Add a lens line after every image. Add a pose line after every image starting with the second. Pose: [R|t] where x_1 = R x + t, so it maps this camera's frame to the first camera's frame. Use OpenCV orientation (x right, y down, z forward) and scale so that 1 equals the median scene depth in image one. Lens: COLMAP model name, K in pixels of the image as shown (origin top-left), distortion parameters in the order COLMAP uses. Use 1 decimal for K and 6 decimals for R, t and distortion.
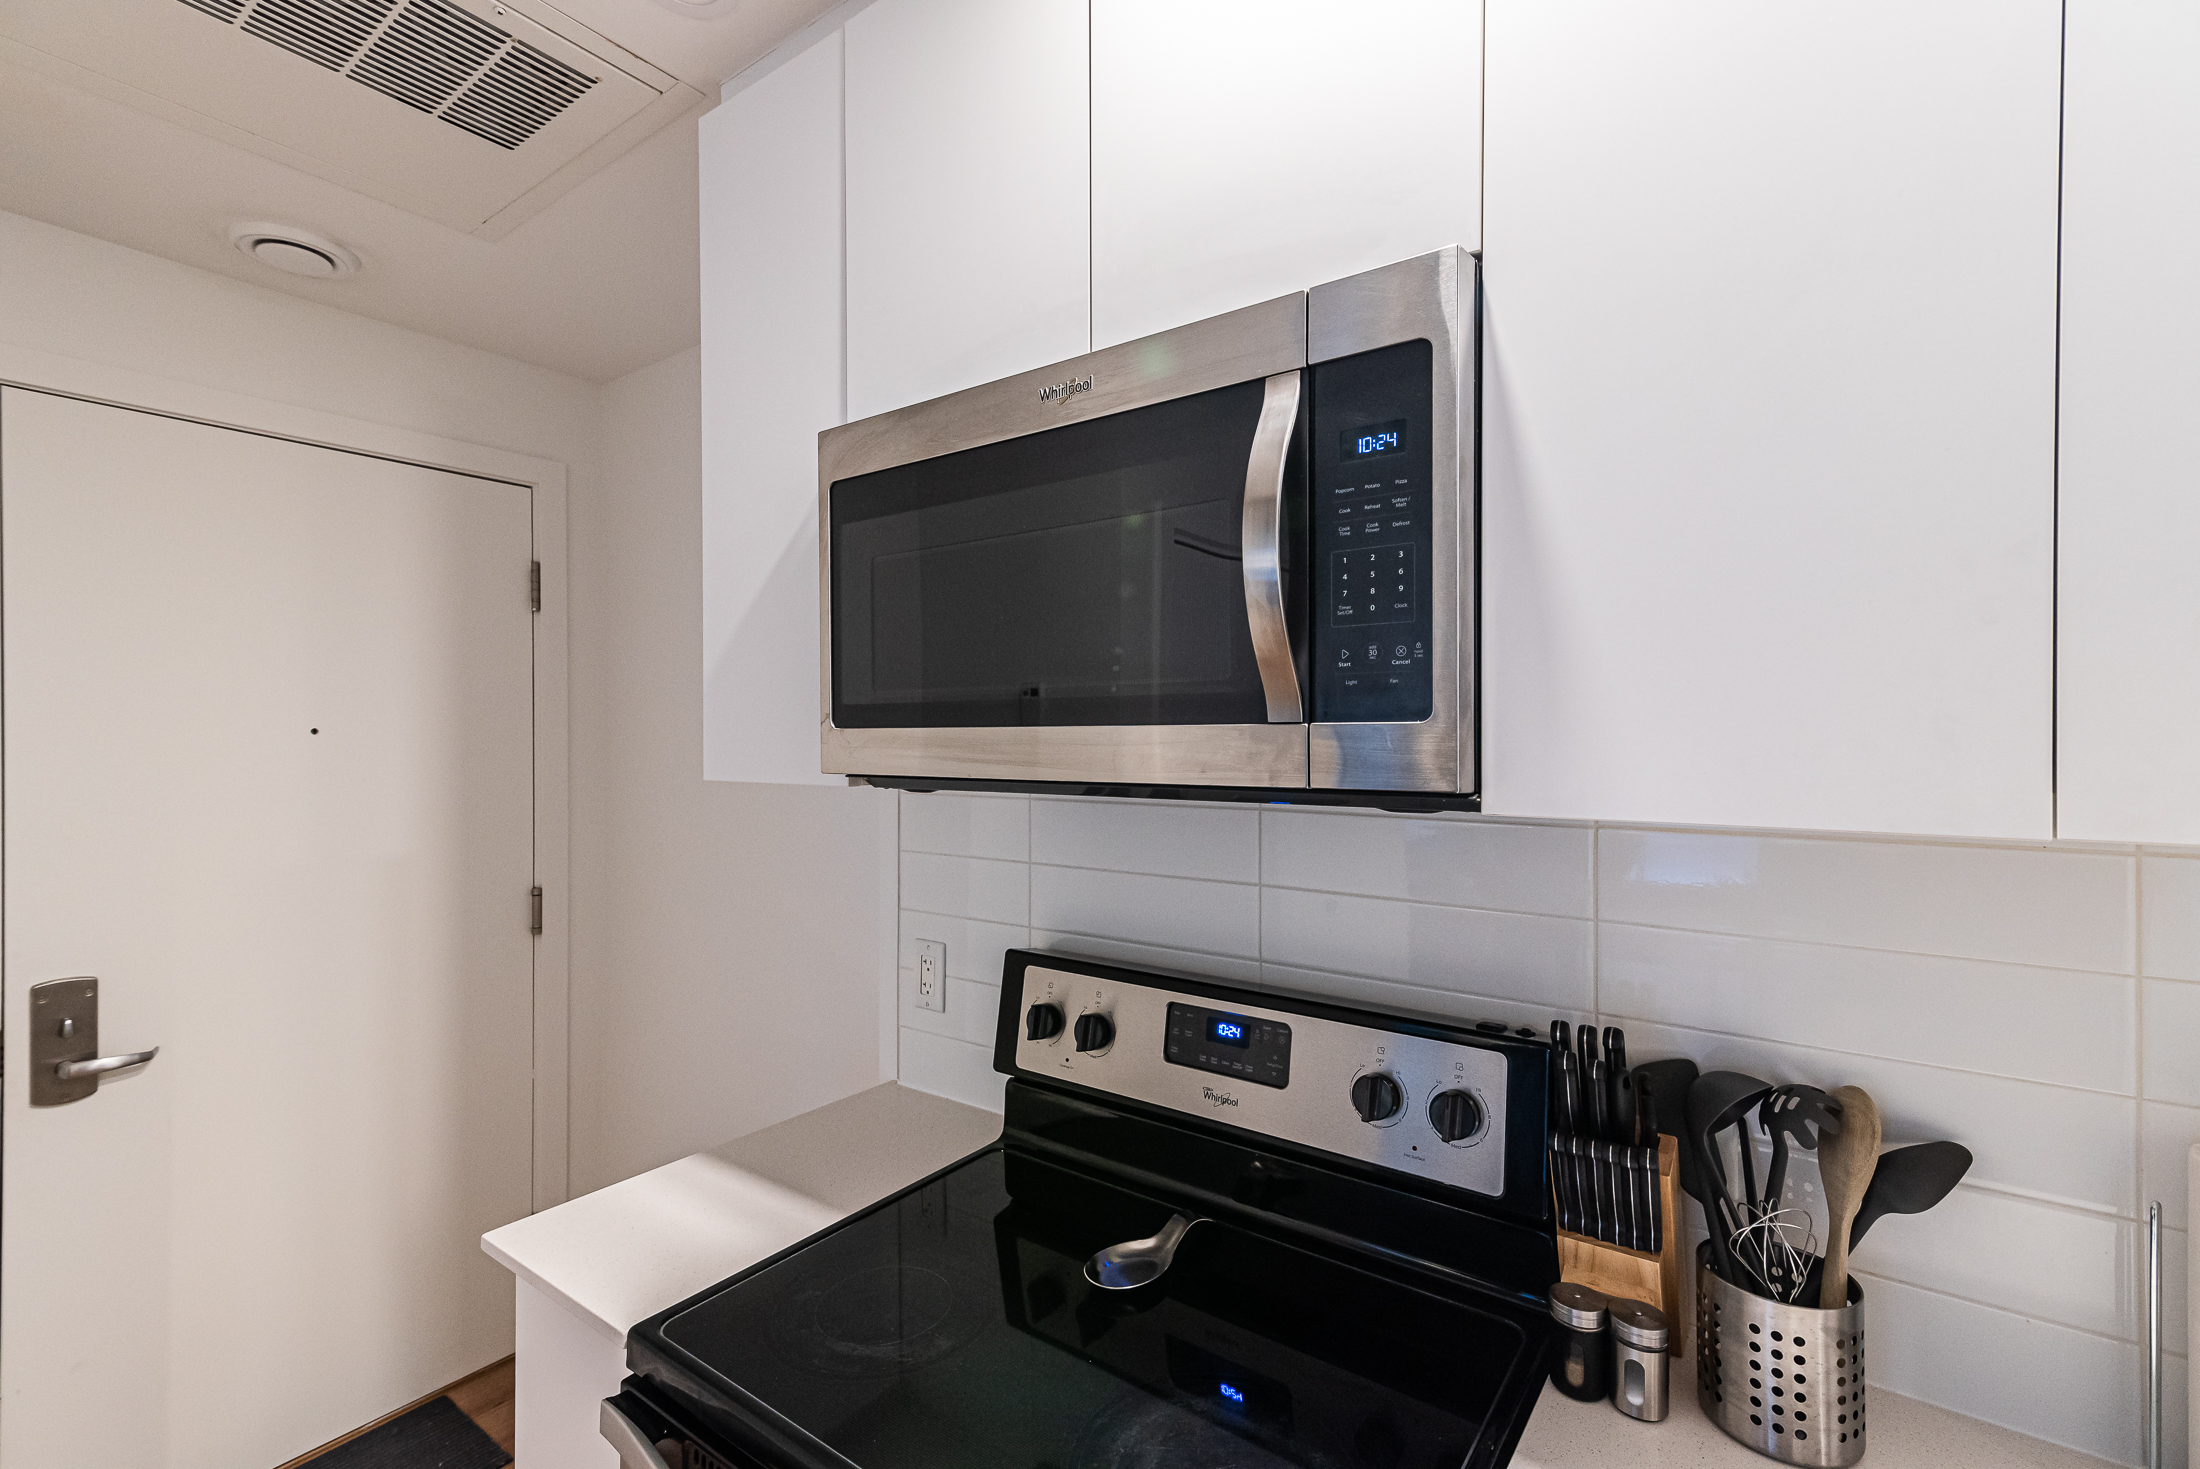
lens RADIAL K [[989.2, 0, 1101.2], [0, 989.2, 727.2], [0, 0, 1]] dist [0.015006, -0.000197]
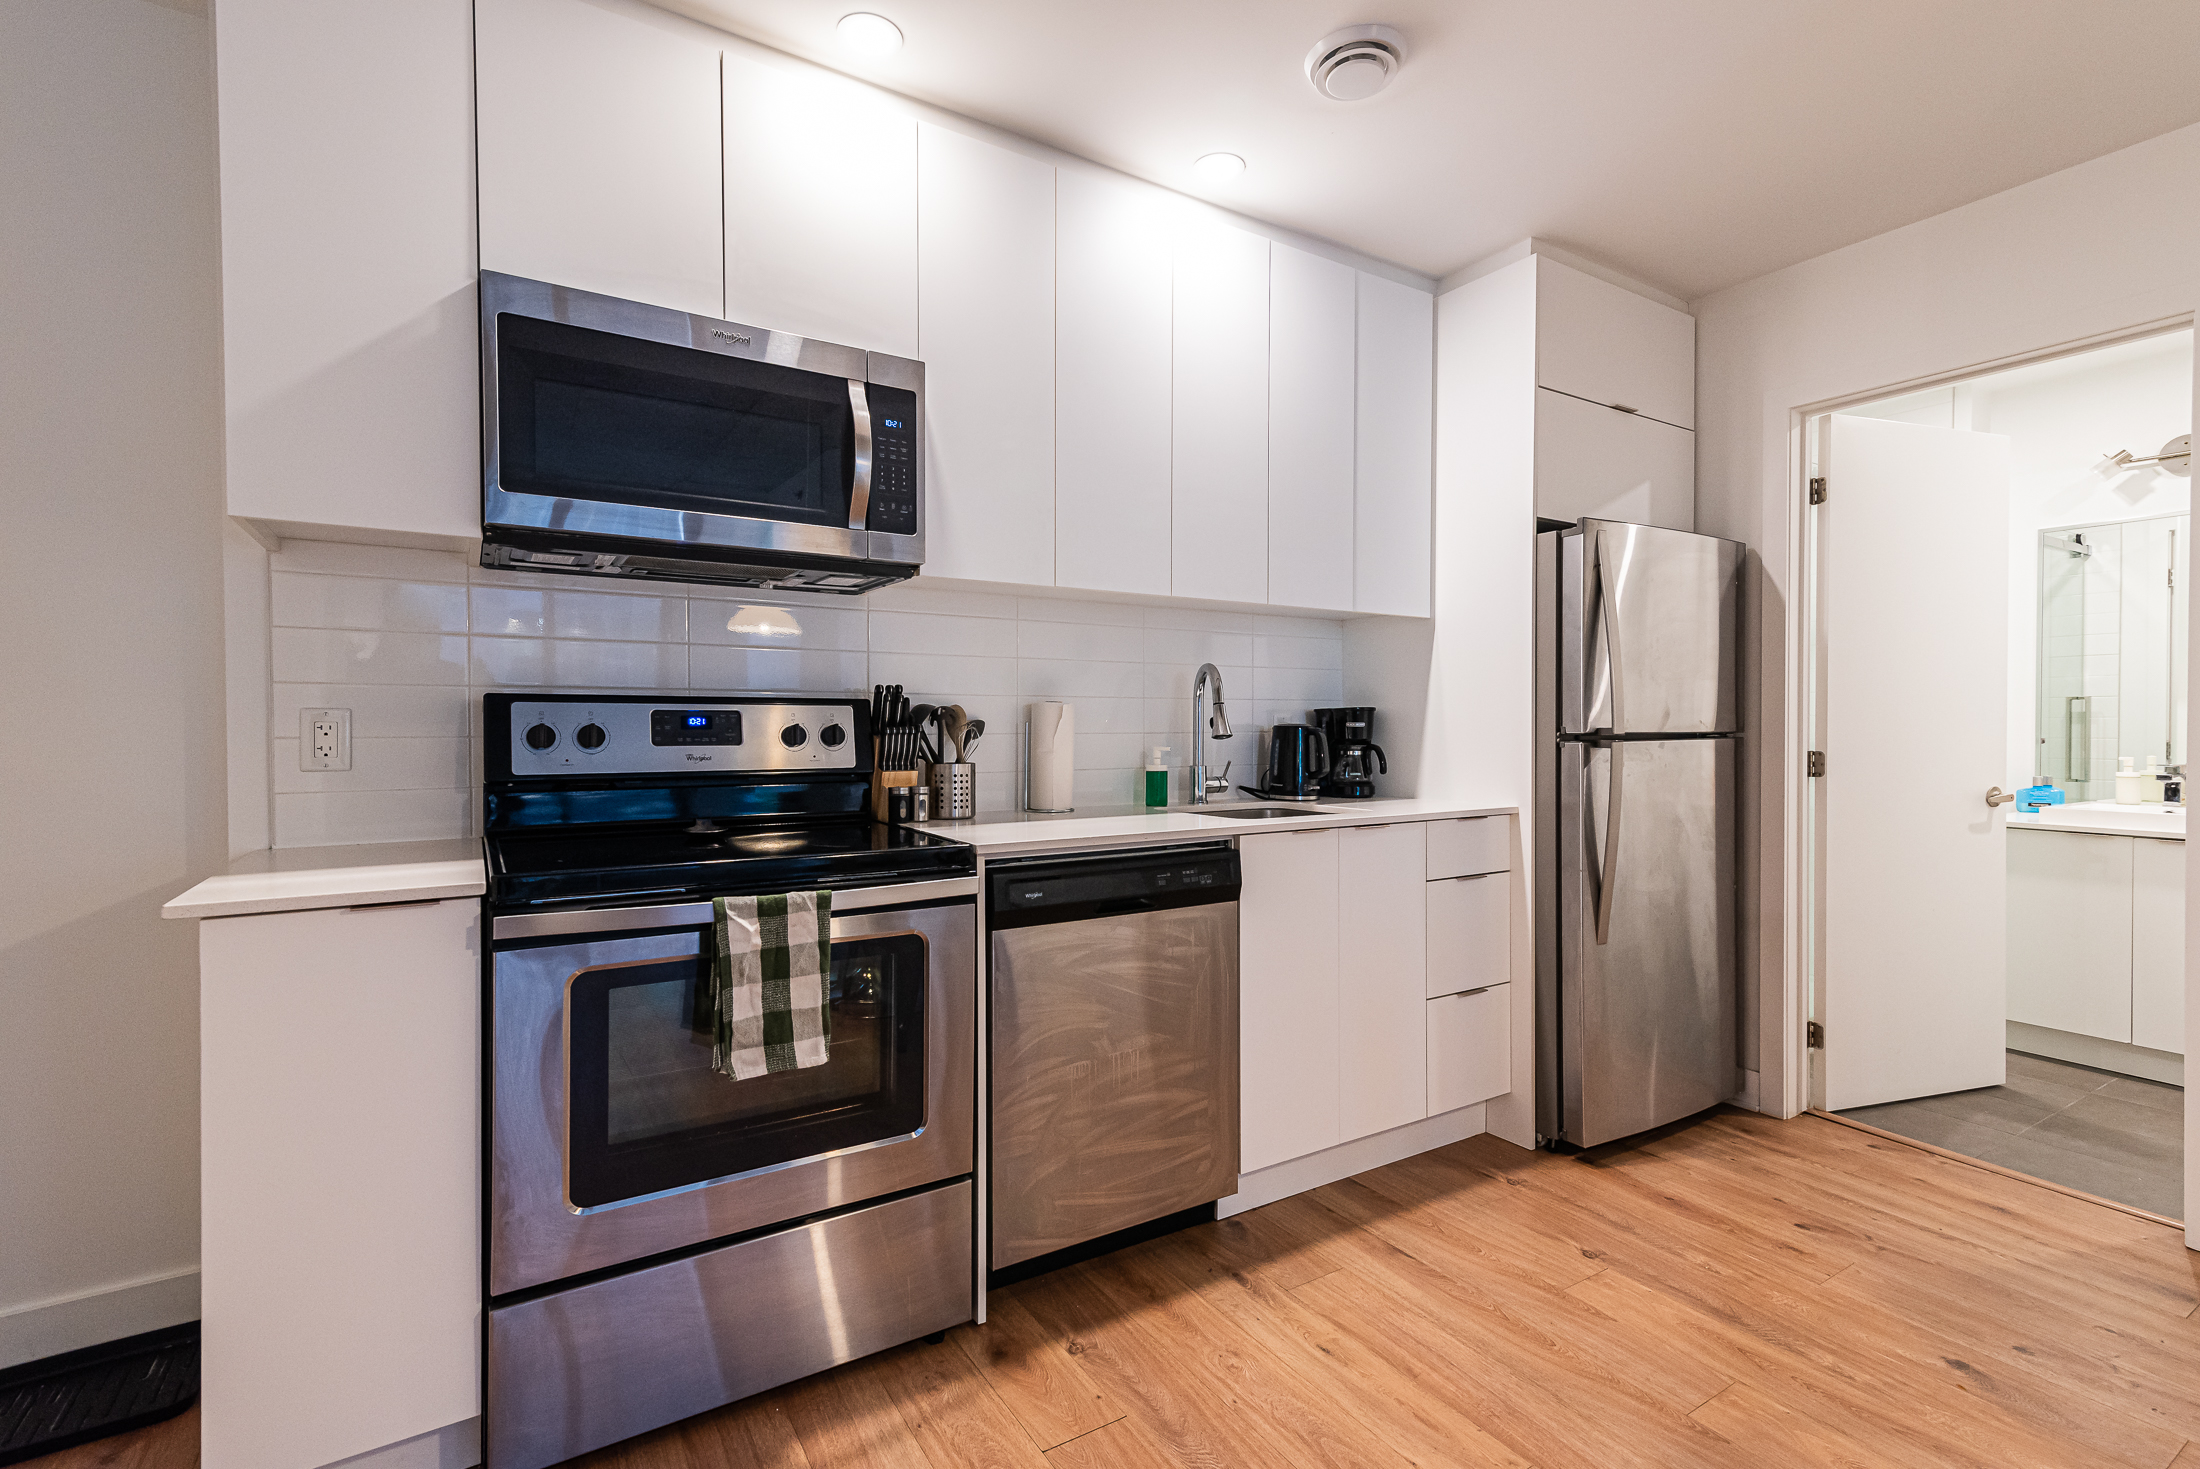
lens RADIAL K [[989.2, 0, 1122.7], [0, 989.2, 740.5], [0, 0, 1]] dist [0.015006, -0.000197]
pose [[0.369799, -0.008621, 0.929072, -1.296565], [-0.009956, 0.999863, 0.013241, 0.336573], [-0.929058, -0.014147, 0.369663, -0.347079]]
